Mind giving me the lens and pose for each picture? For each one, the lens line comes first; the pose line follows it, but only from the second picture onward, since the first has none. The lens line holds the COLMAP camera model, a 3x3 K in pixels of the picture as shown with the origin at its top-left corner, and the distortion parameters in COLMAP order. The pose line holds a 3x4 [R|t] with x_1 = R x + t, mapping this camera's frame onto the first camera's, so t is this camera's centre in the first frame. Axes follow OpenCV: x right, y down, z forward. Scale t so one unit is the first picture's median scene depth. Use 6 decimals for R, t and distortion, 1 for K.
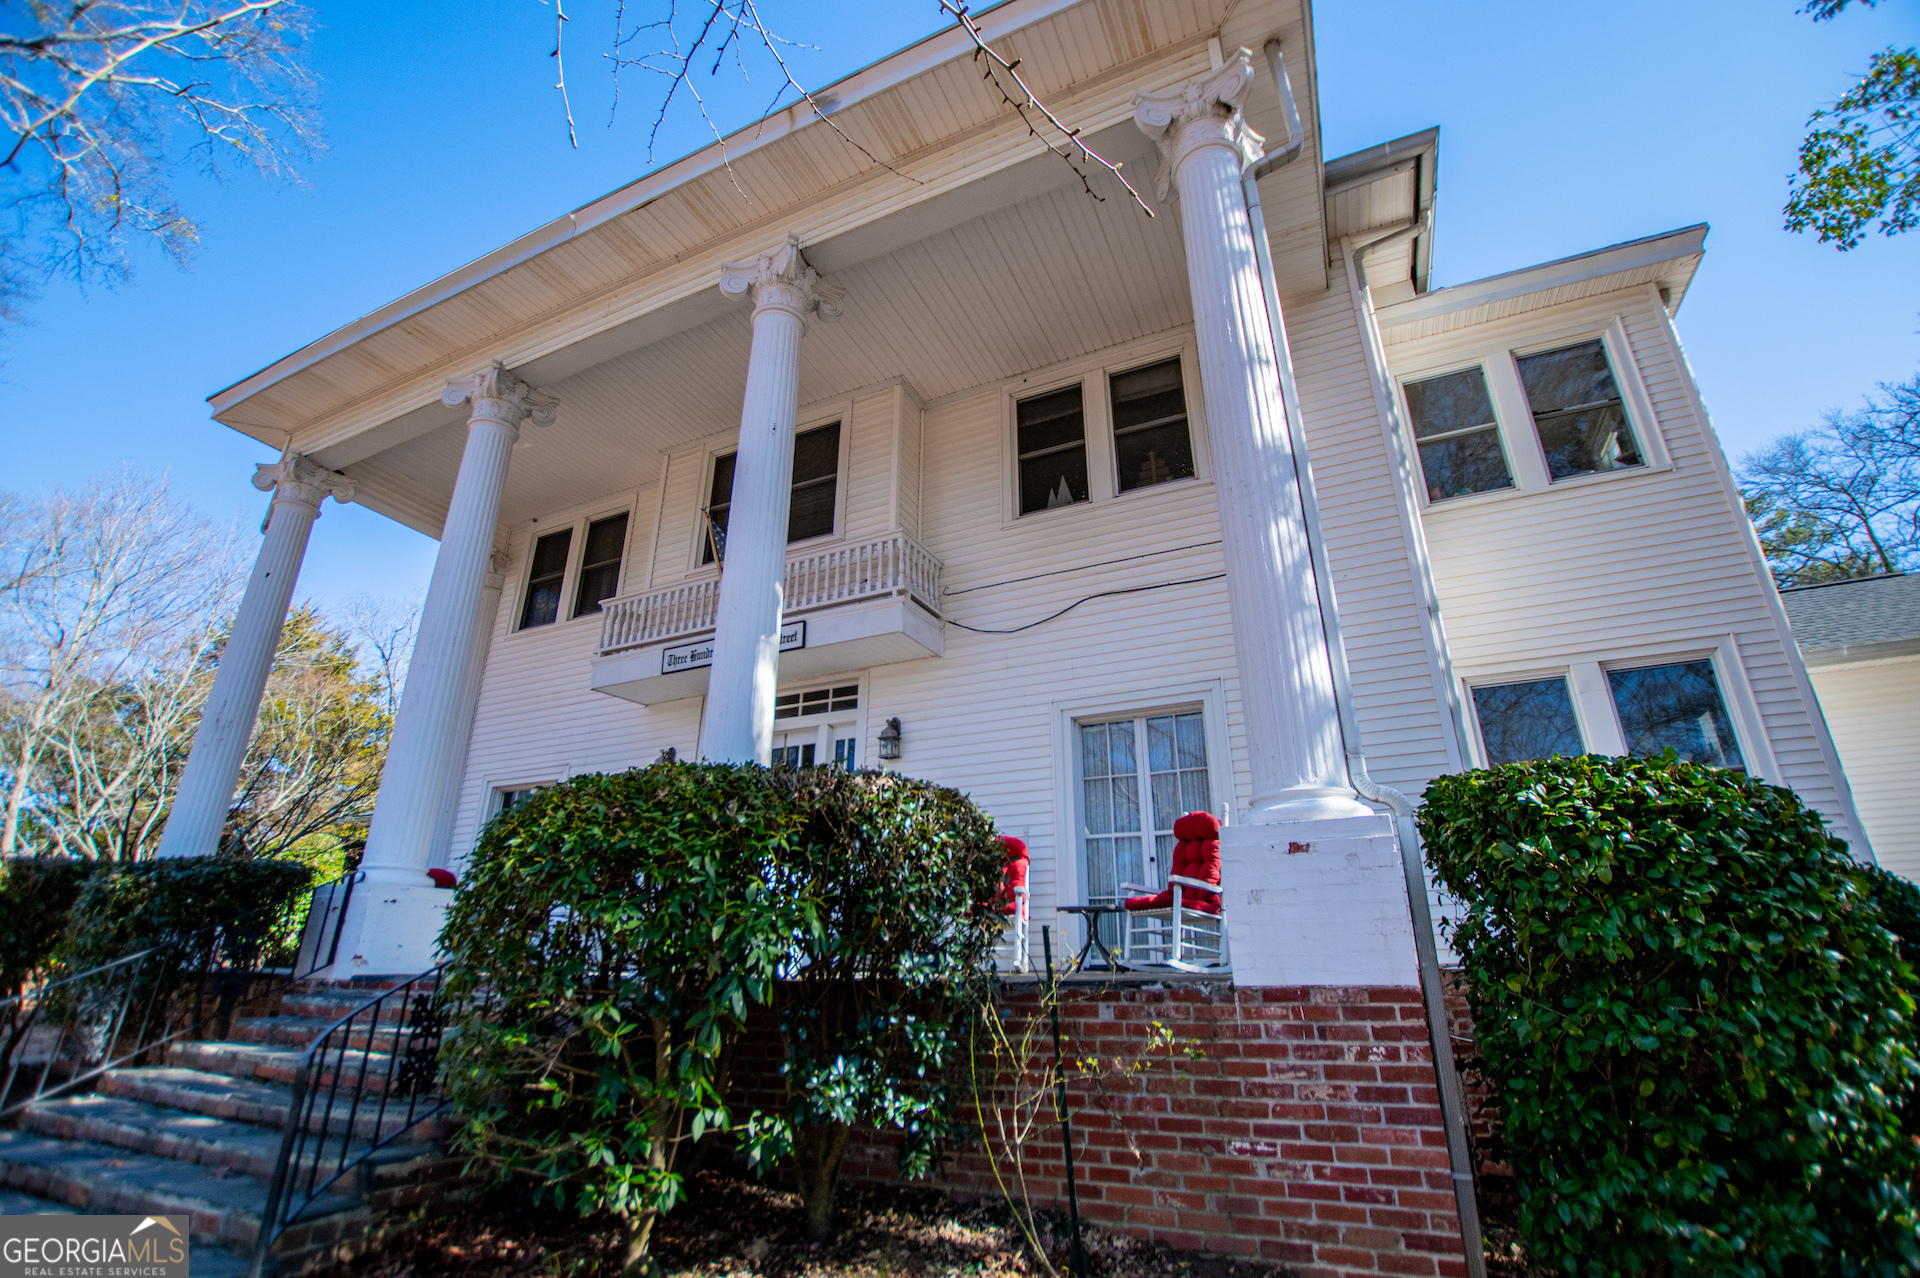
lens RADIAL K [[867.0, 0, 979.9], [0, 867.0, 635.9], [0, 0, 1]] dist [-0.028641, 0.003985]
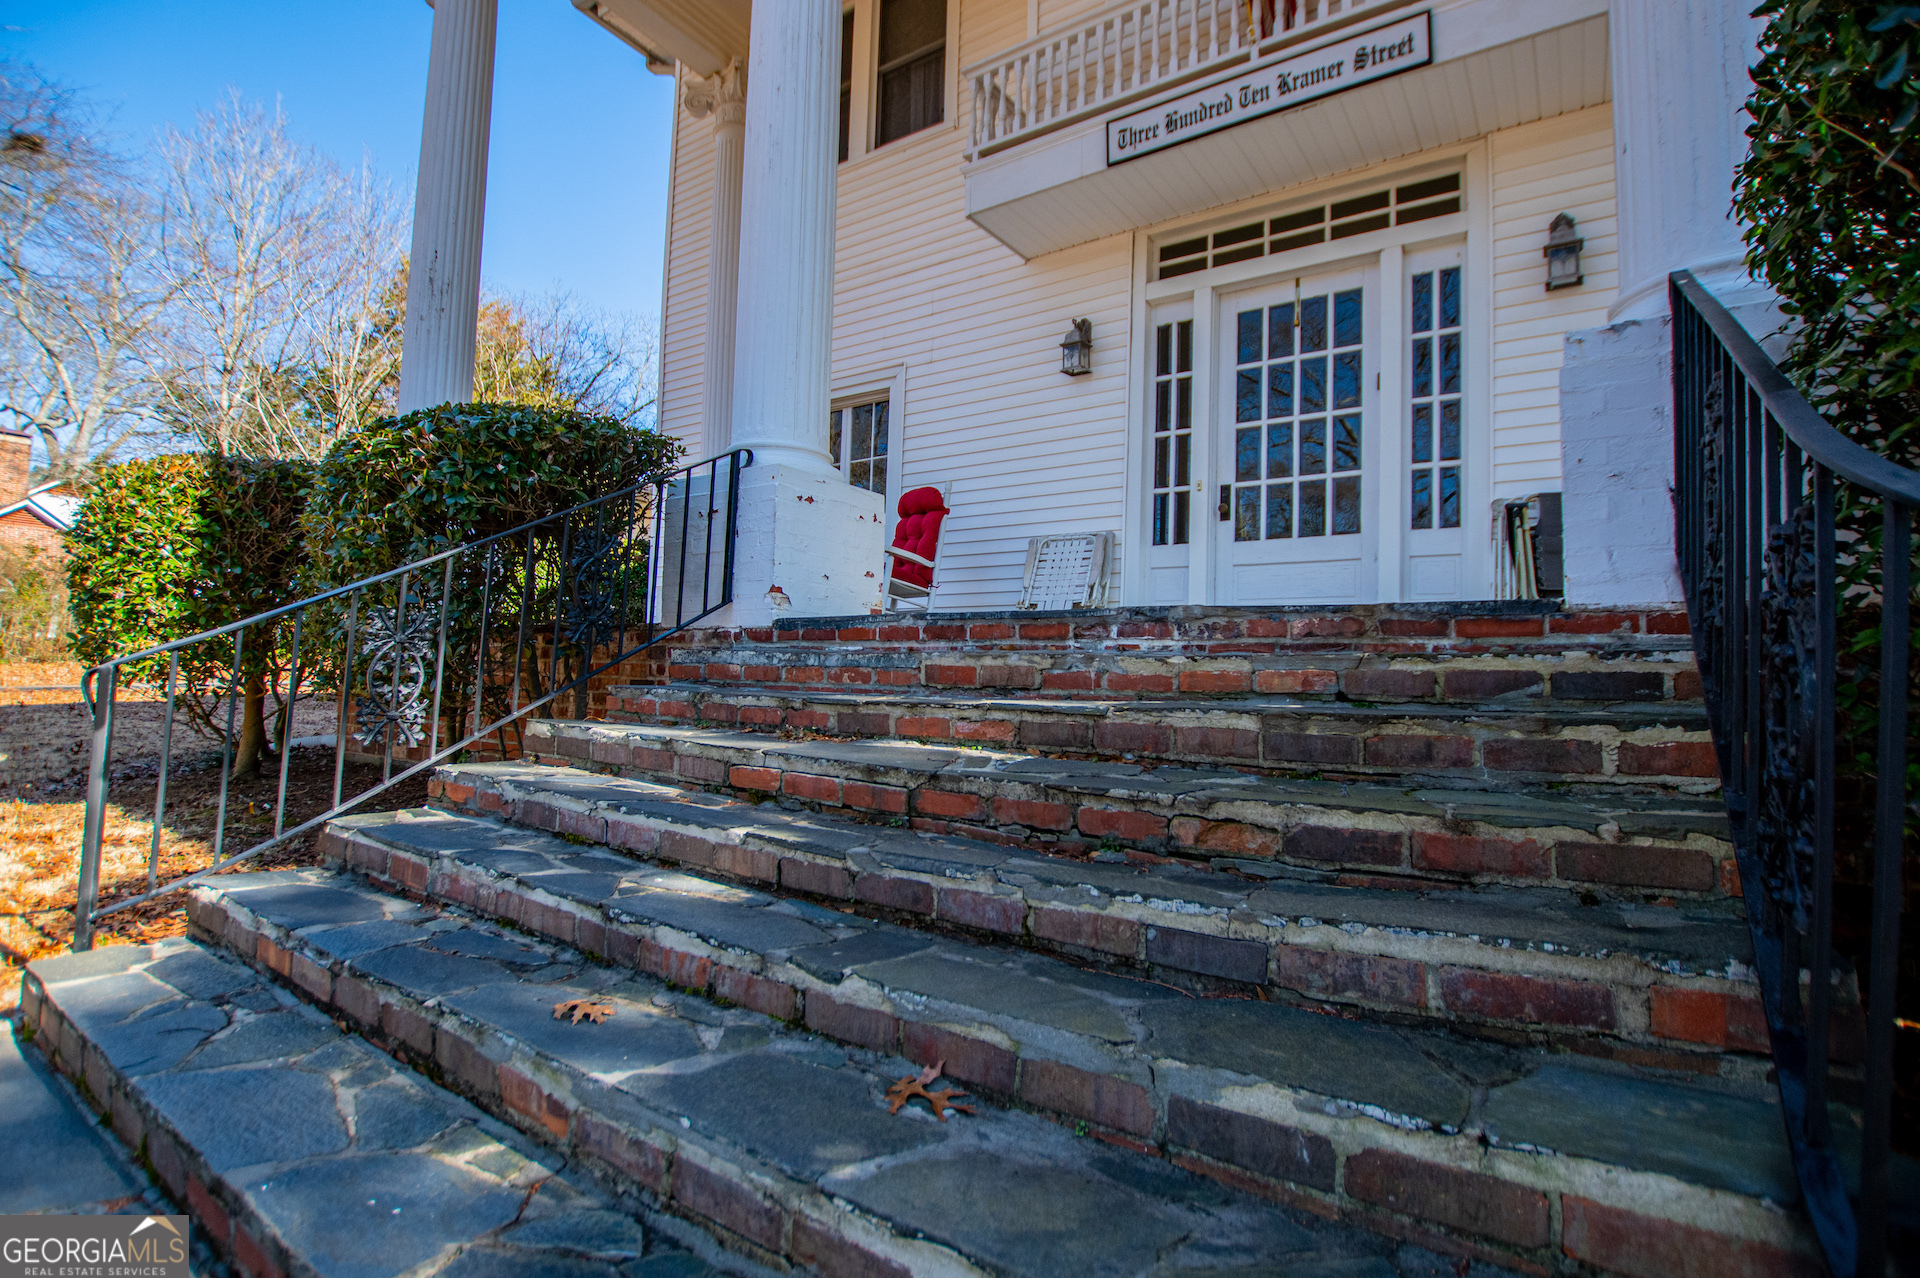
lens RADIAL K [[867.0, 0, 958.6], [0, 867.0, 657.9], [0, 0, 1]] dist [-0.028641, 0.003985]
pose [[0.988671, 0.026552, -0.147734, -0.519995], [0.023496, 0.944720, 0.327035, 0.232510], [0.148251, -0.326801, 0.933393, 0.461681]]
